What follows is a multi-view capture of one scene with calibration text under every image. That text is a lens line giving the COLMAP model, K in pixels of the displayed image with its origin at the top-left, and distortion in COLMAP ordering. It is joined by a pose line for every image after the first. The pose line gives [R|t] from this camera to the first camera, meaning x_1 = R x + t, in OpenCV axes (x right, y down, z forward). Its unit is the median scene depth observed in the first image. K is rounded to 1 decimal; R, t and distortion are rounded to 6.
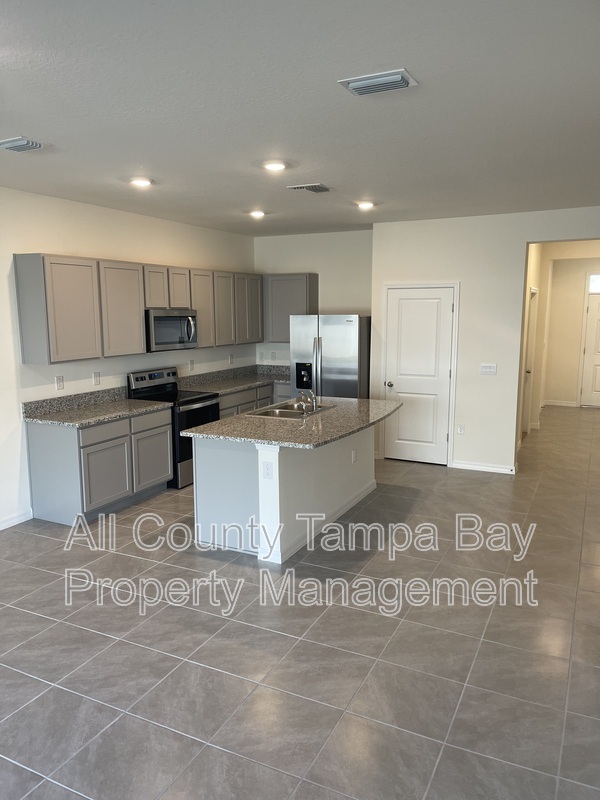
lens RADIAL K [[602.1, 0, 296.7], [0, 602.1, 402.2], [0, 0, 1]] dist [0.054410, -0.061361]
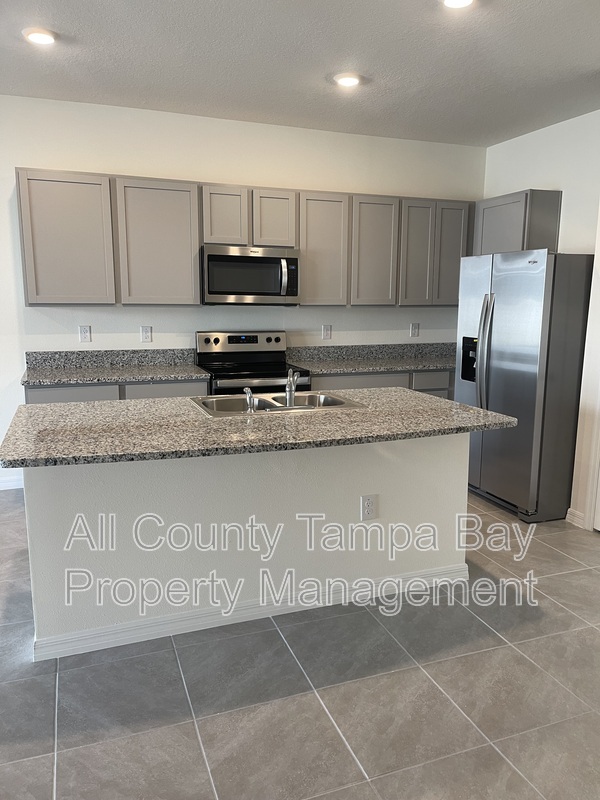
lens RADIAL K [[602.1, 0, 296.7], [0, 602.1, 402.2], [0, 0, 1]] dist [0.054410, -0.061361]
pose [[0.730887, 0.129150, -0.670167, 0.401477], [-0.116575, 0.991126, 0.063866, -0.026534], [0.672468, 0.031446, 0.739457, 0.594704]]
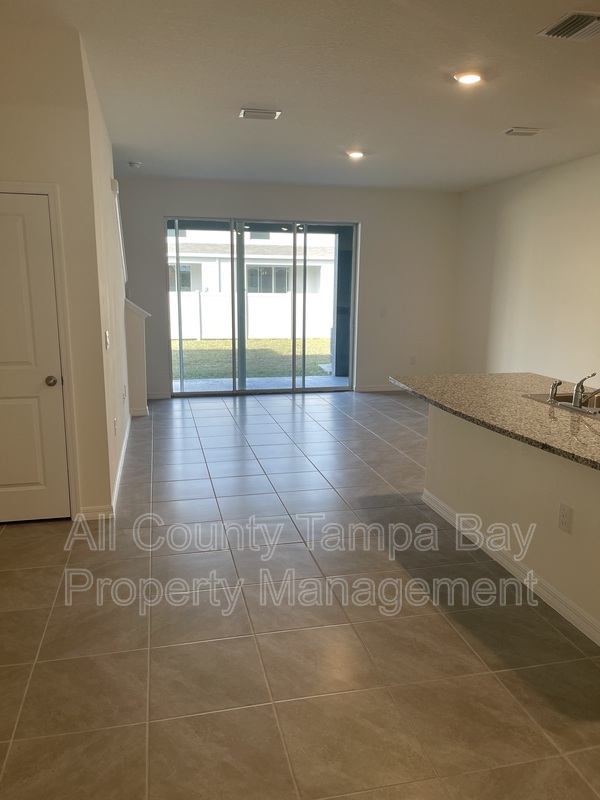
lens RADIAL K [[602.1, 0, 296.7], [0, 602.1, 402.2], [0, 0, 1]] dist [0.054410, -0.061361]
pose [[-0.769185, 0.123081, -0.627061, 0.600962], [-0.104308, 0.943933, 0.313227, -0.144254], [0.630456, 0.306337, -0.713221, 1.239287]]
